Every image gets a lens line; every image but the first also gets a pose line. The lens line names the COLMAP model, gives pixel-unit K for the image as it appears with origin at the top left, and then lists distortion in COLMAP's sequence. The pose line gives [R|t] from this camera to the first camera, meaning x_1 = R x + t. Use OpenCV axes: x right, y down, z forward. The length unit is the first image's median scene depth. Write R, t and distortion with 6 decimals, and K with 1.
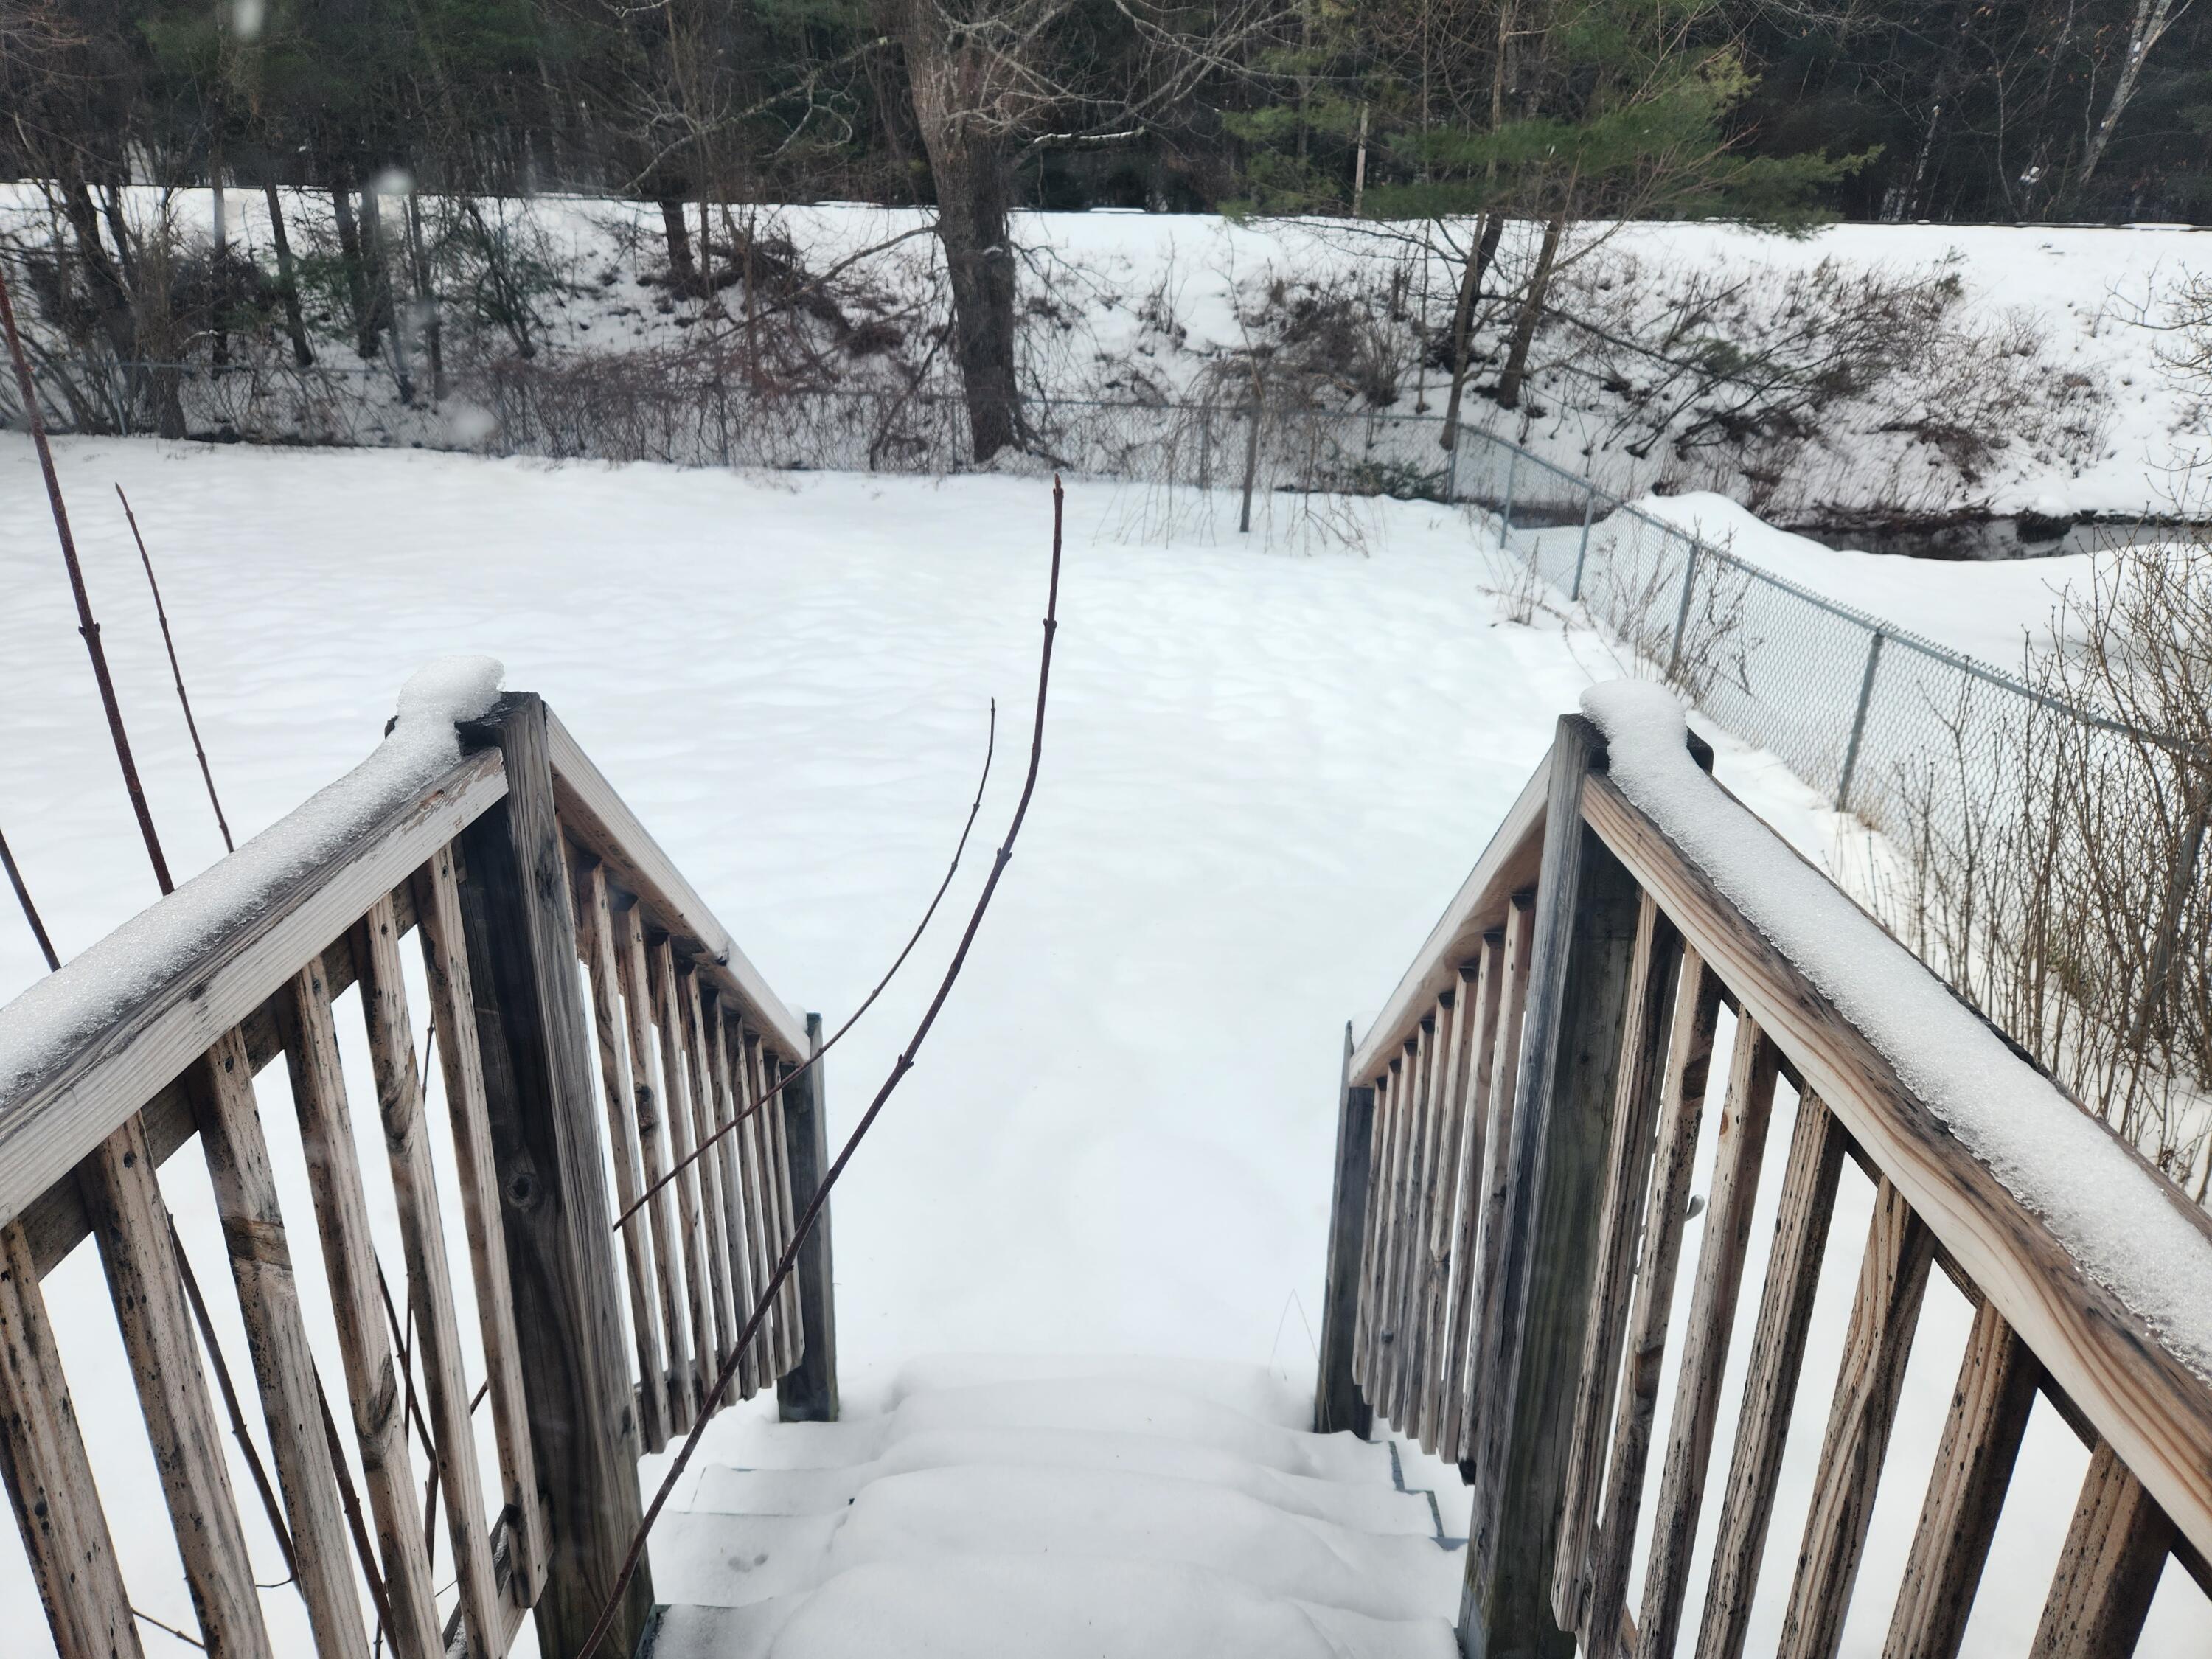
lens RADIAL K [[1467.1, 0, 1086.3], [0, 1467.1, 819.3], [0, 0, 1]] dist [0.072267, -0.063249]
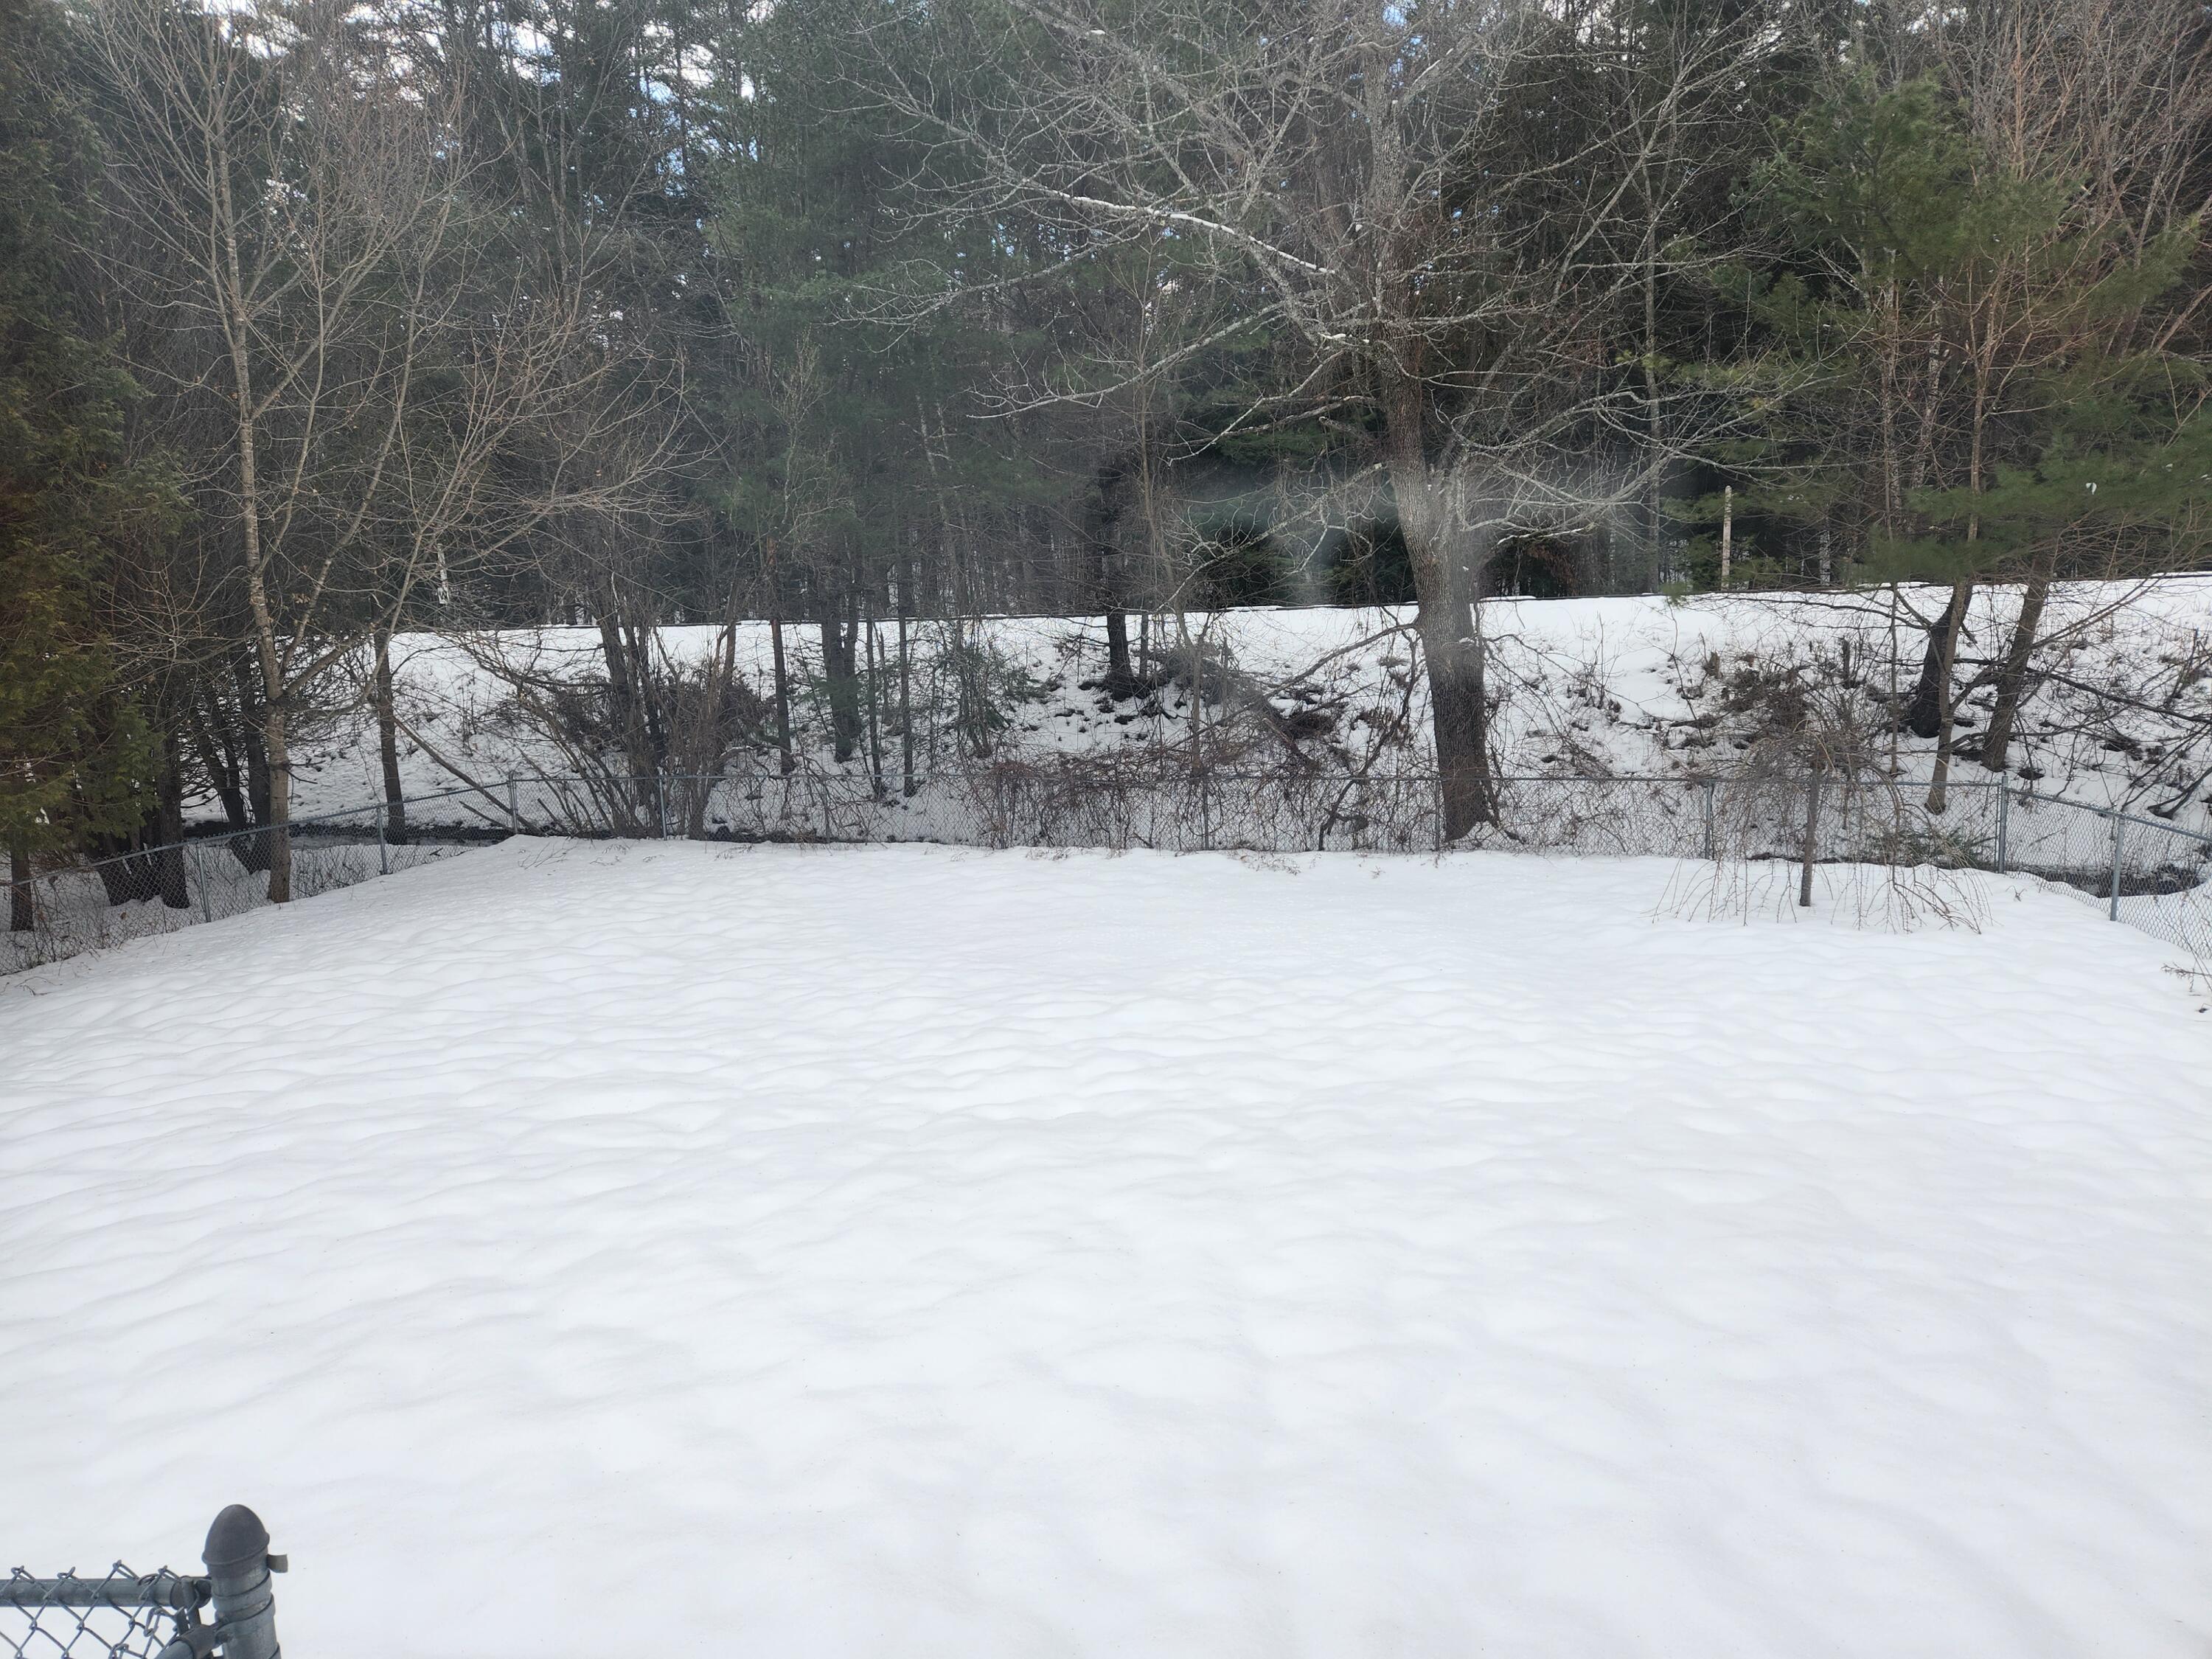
lens RADIAL K [[1467.1, 0, 1086.8], [0, 1467.1, 834.6], [0, 0, 1]] dist [0.072267, -0.063249]
pose [[0.983895, -0.024408, -0.177076, -0.118250], [-0.017633, 0.972549, -0.232028, -0.007406], [0.177878, 0.231413, 0.956456, -0.000870]]
